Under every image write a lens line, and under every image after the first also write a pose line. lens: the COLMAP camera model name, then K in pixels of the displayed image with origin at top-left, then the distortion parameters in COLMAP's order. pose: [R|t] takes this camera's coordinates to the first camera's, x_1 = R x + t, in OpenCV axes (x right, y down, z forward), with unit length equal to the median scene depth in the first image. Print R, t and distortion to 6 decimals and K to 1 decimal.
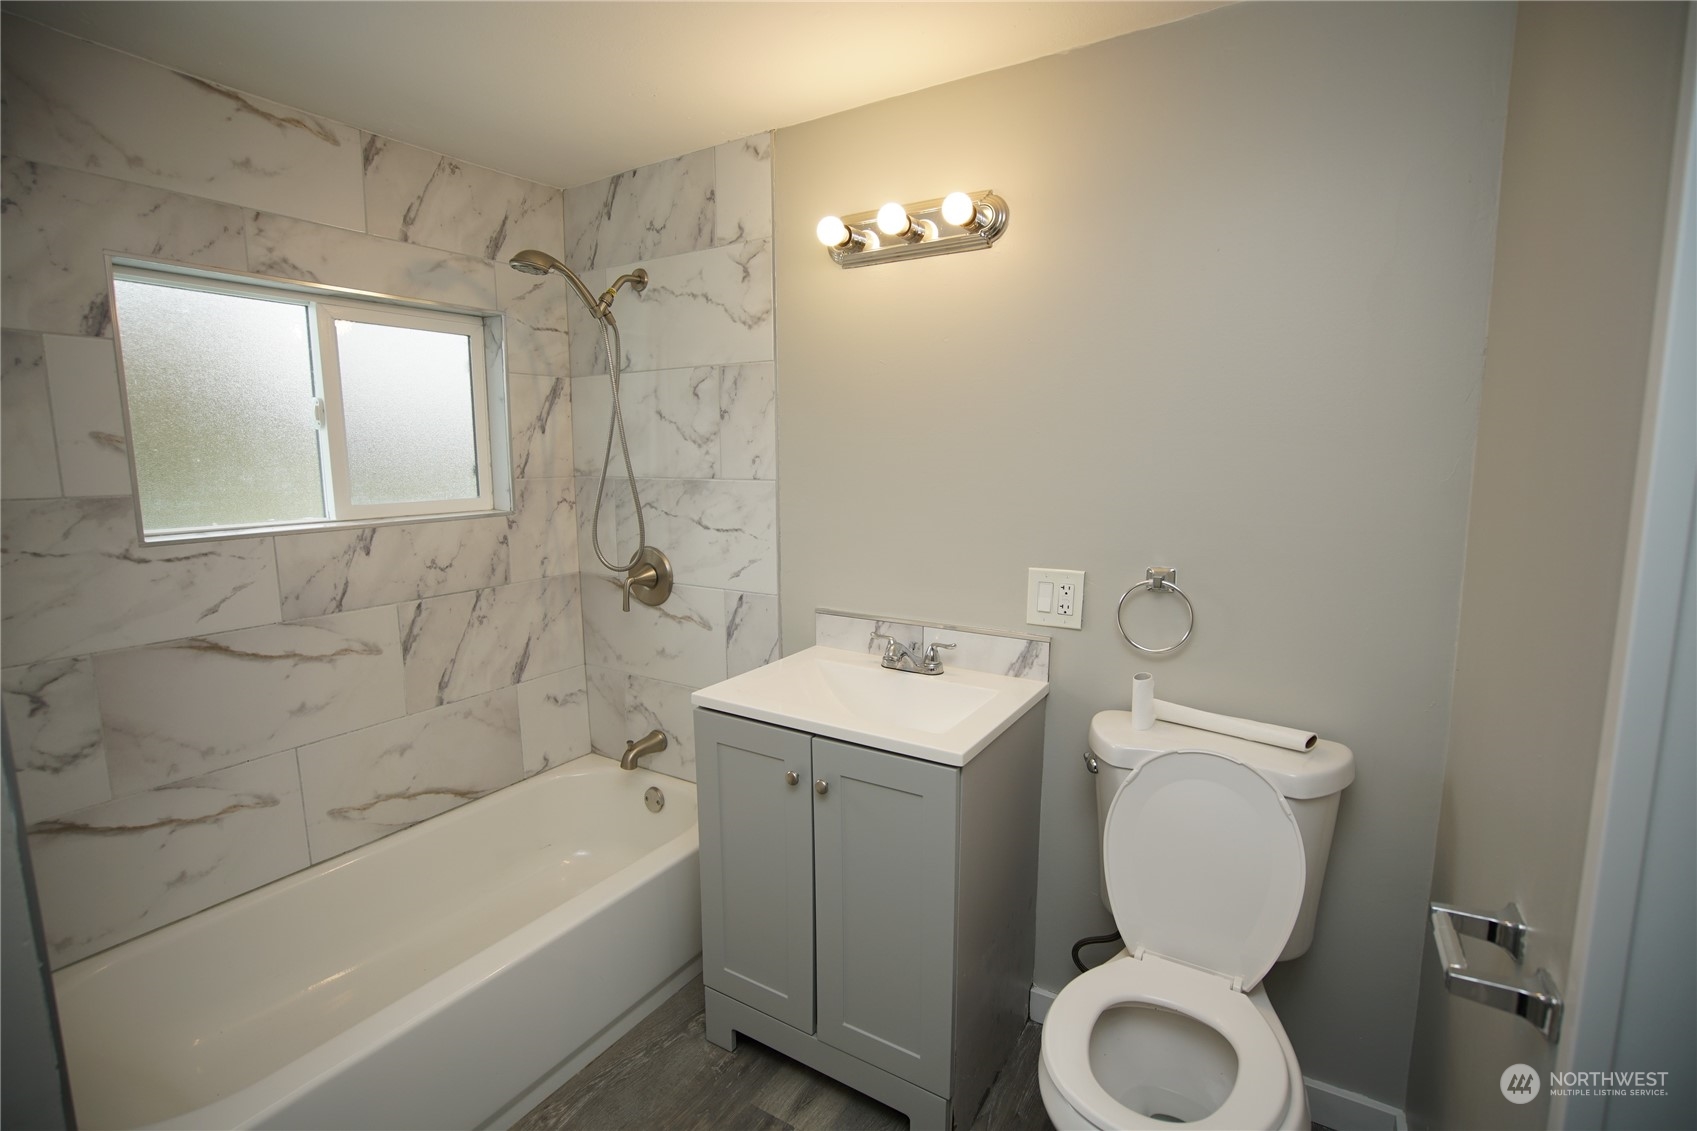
lens RADIAL K [[777.2, 0, 846.1], [0, 777.2, 571.3], [0, 0, 1]] dist [-0.066971, 0.030051]
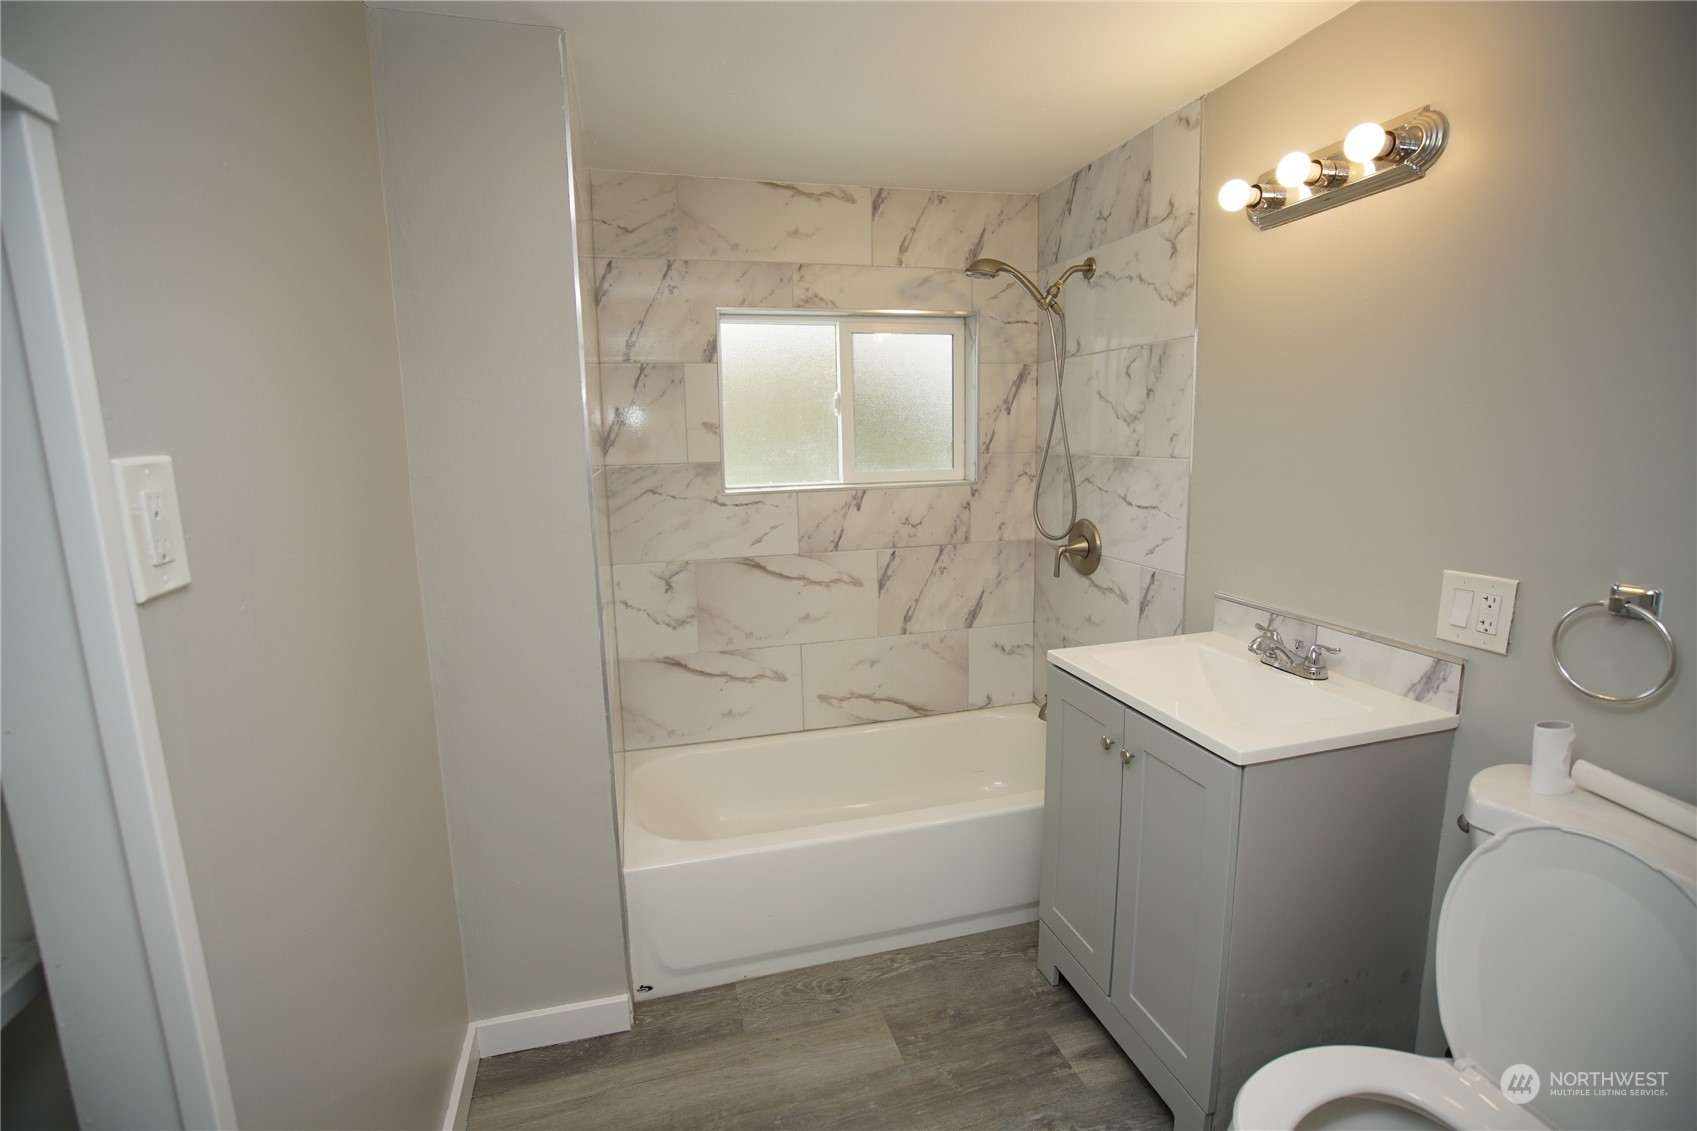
lens RADIAL K [[777.2, 0, 846.1], [0, 777.2, 571.3], [0, 0, 1]] dist [-0.066971, 0.030051]
pose [[0.729504, 0.105370, -0.675811, 0.269504], [-0.085414, 0.994362, 0.062837, 0.000683], [0.678622, 0.011884, 0.734391, -0.005371]]
